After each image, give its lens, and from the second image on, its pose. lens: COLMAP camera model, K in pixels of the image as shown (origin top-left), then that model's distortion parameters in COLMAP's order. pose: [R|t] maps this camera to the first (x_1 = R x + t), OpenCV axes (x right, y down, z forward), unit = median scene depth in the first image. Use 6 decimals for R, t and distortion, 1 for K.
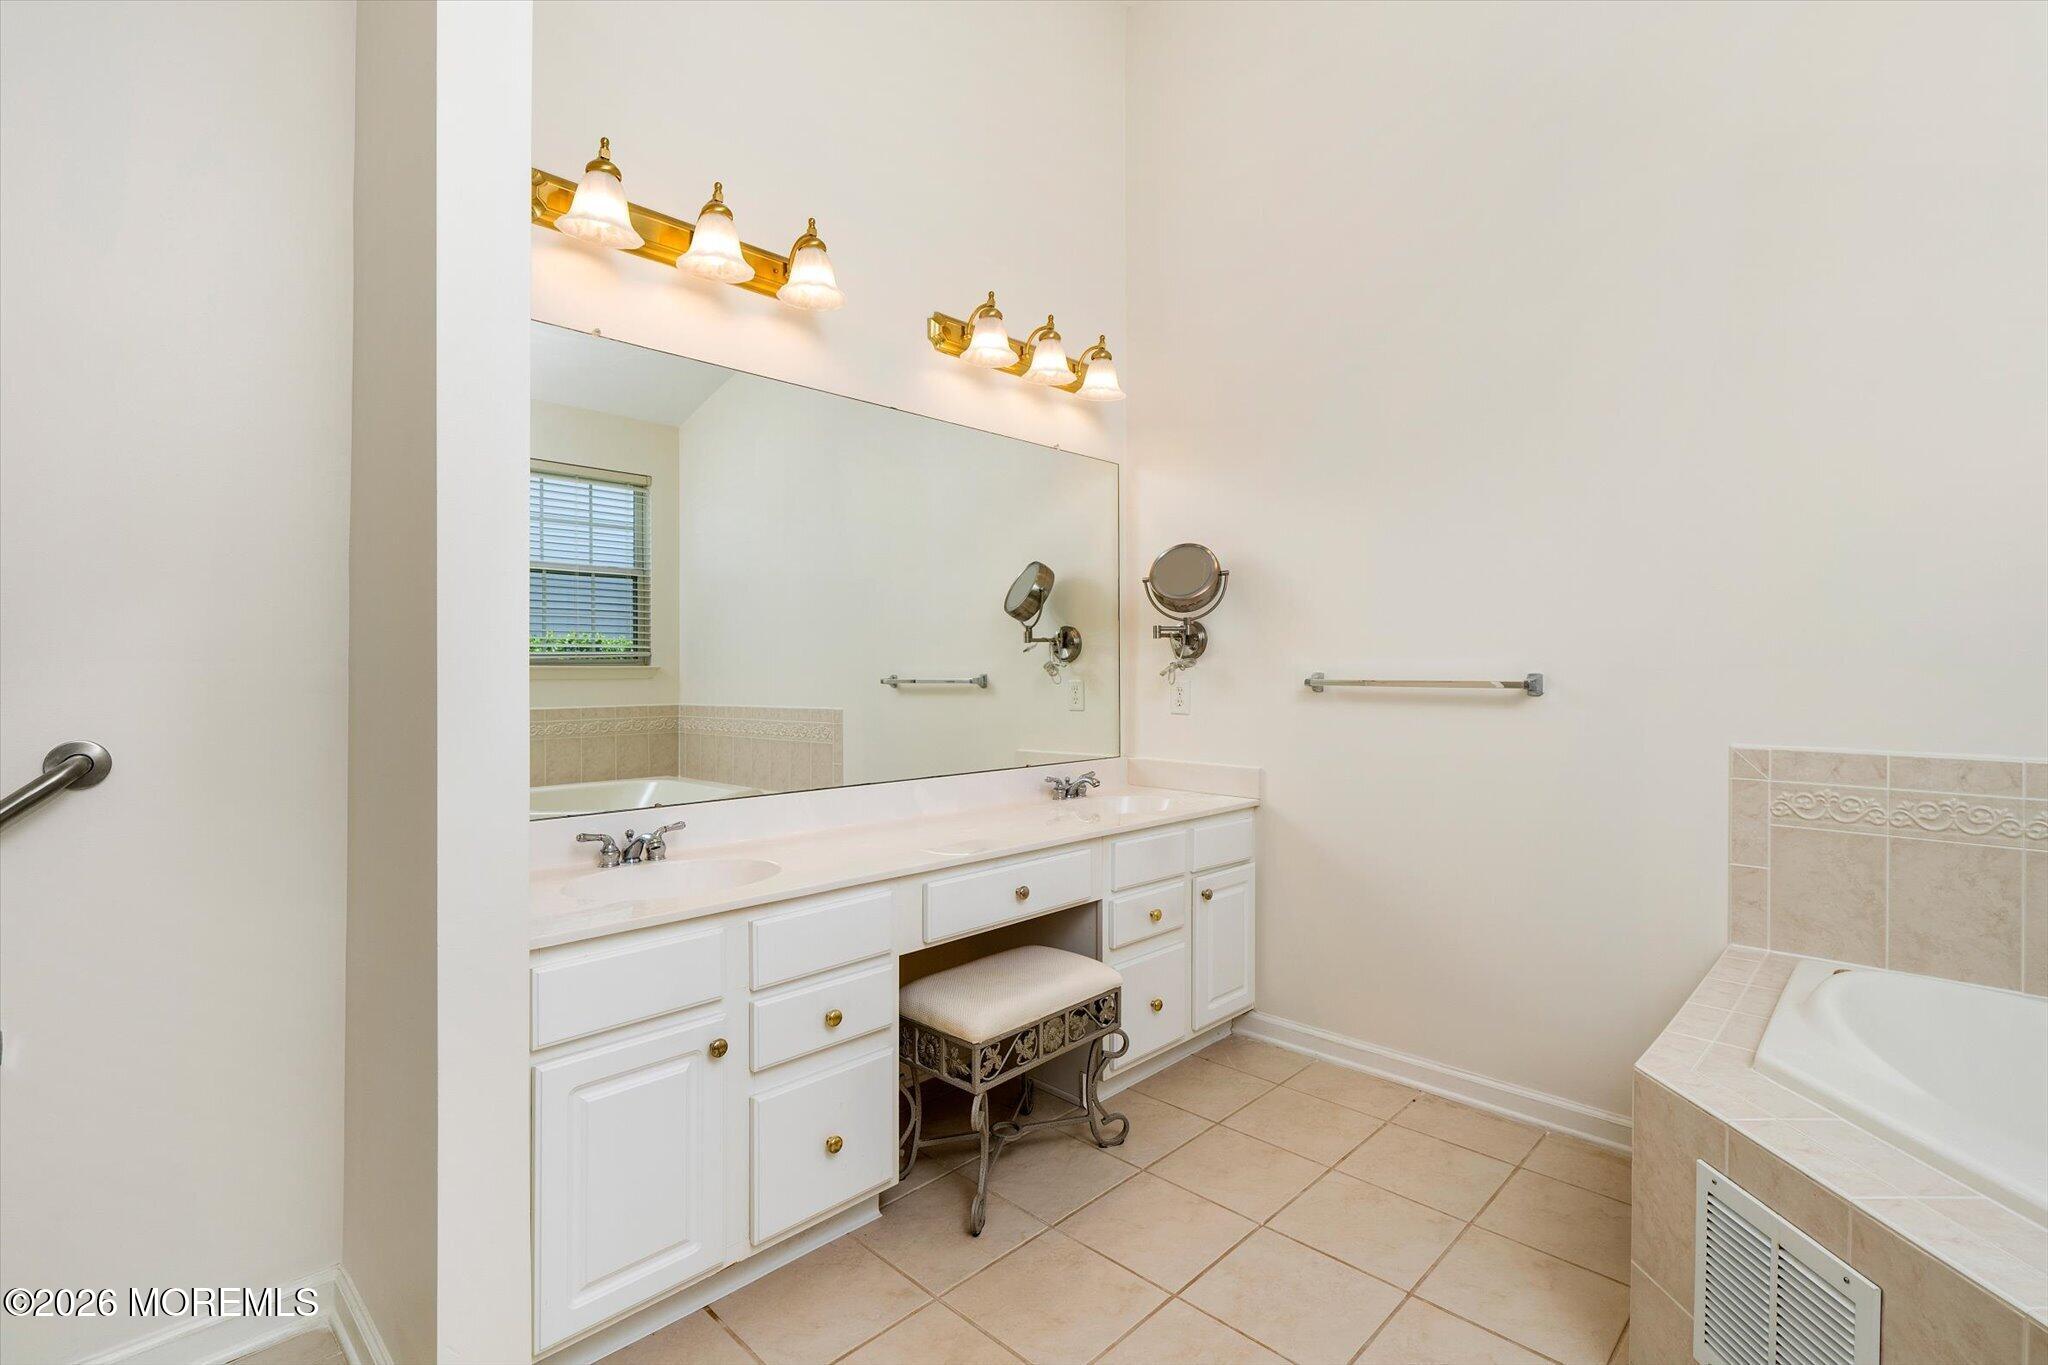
lens RADIAL K [[942.0, 0, 1026.4], [0, 942.0, 669.2], [0, 0, 1]] dist [0.001007, 0.000878]
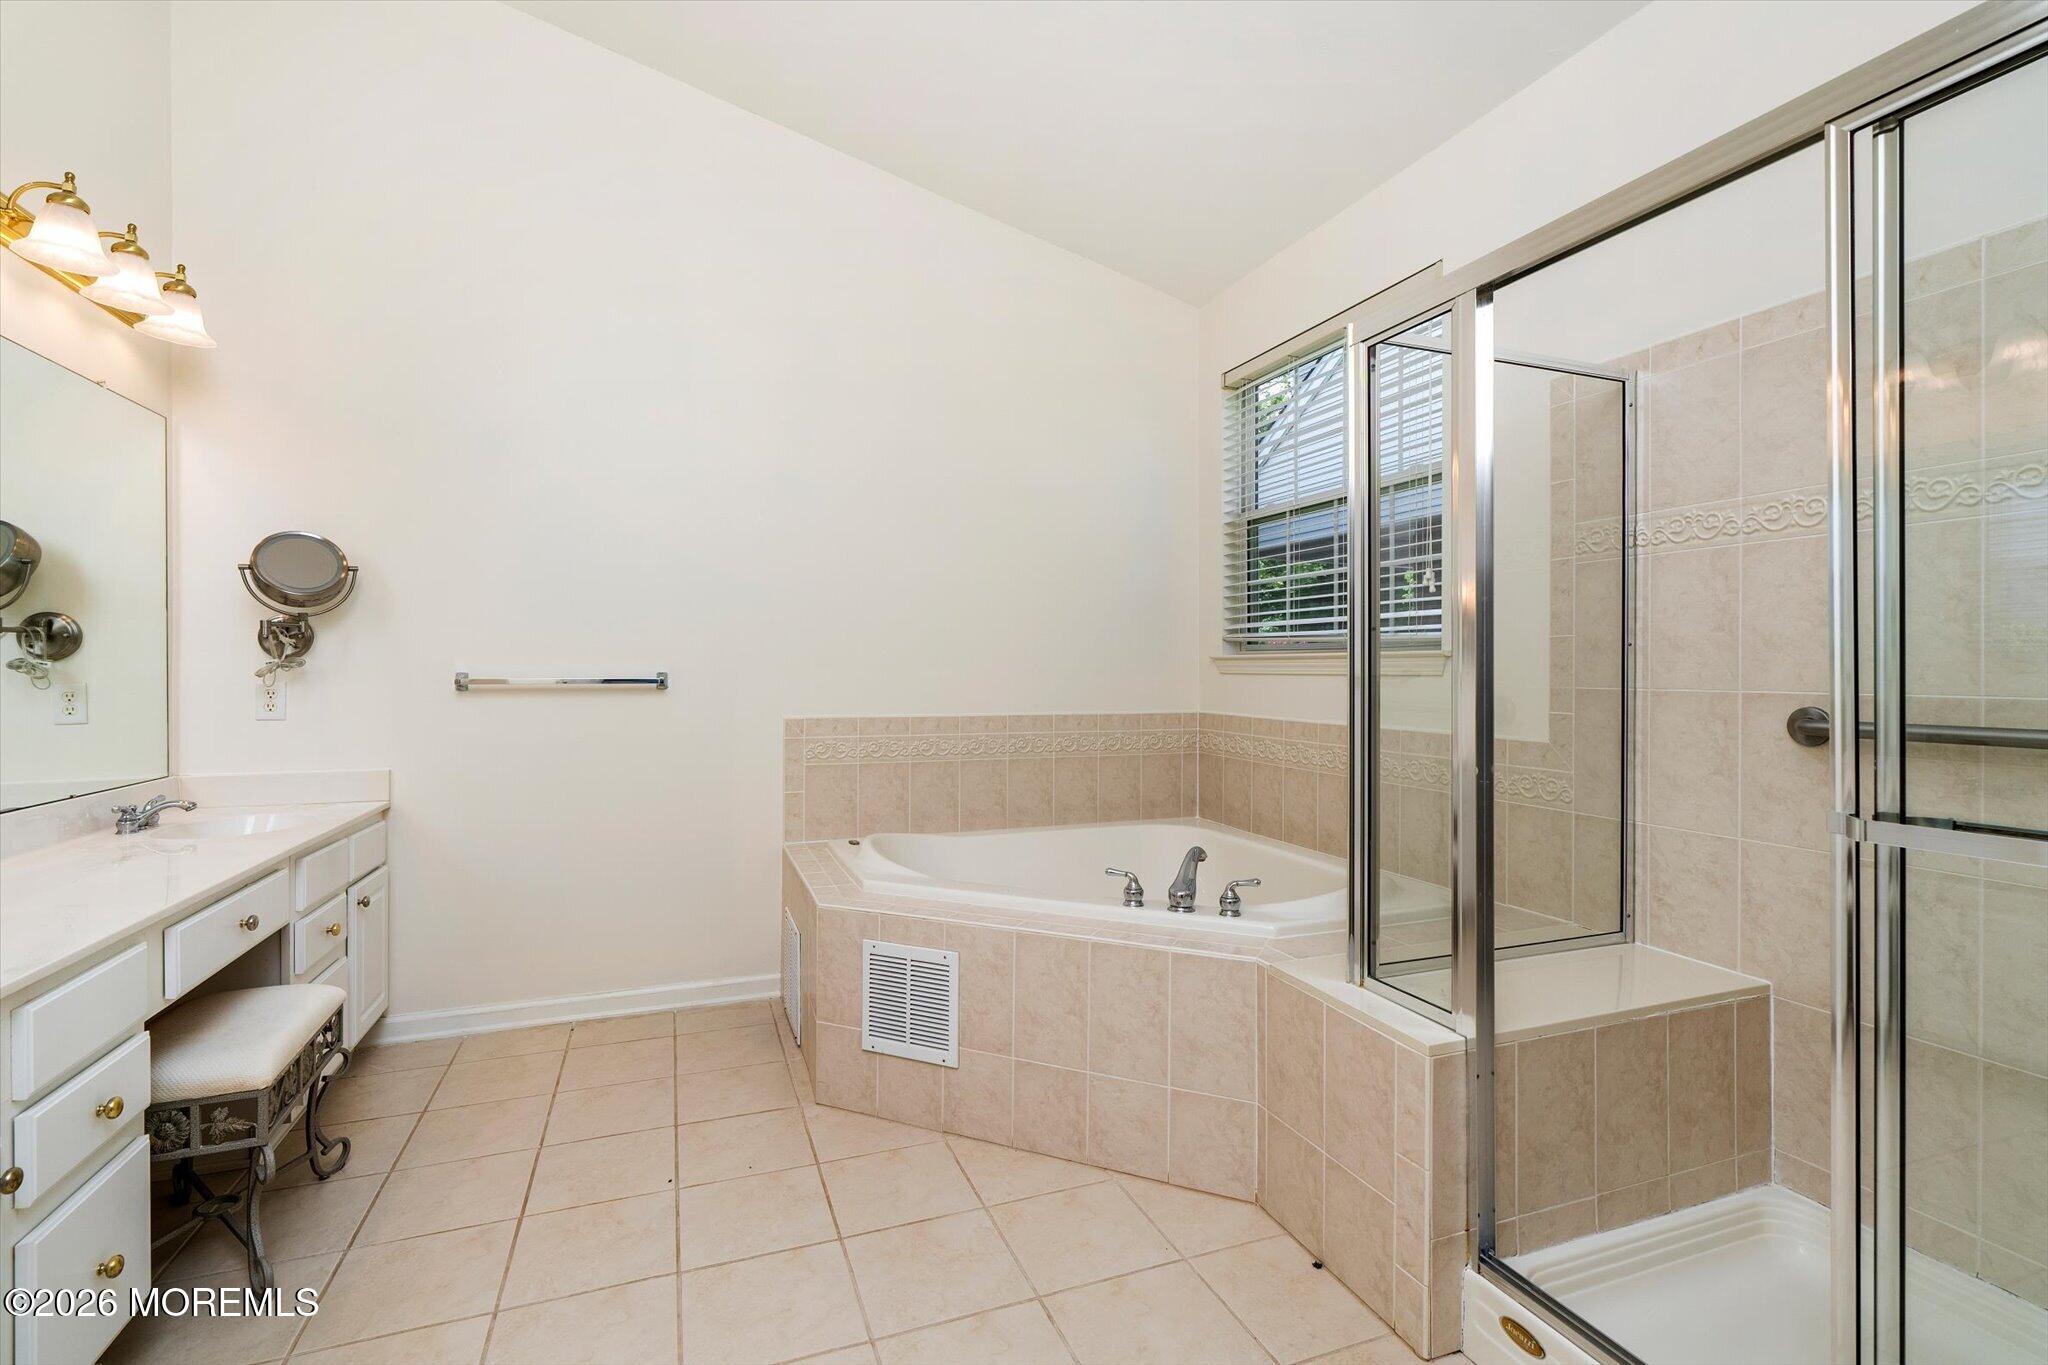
lens RADIAL K [[942.0, 0, 1026.4], [0, 942.0, 669.2], [0, 0, 1]] dist [0.001007, 0.000878]
pose [[0.419983, 0.000113, 0.907532, -0.473619], [-0.000302, 1.000000, 0.000015, 0.000355], [-0.907532, -0.000281, 0.419984, -0.026081]]
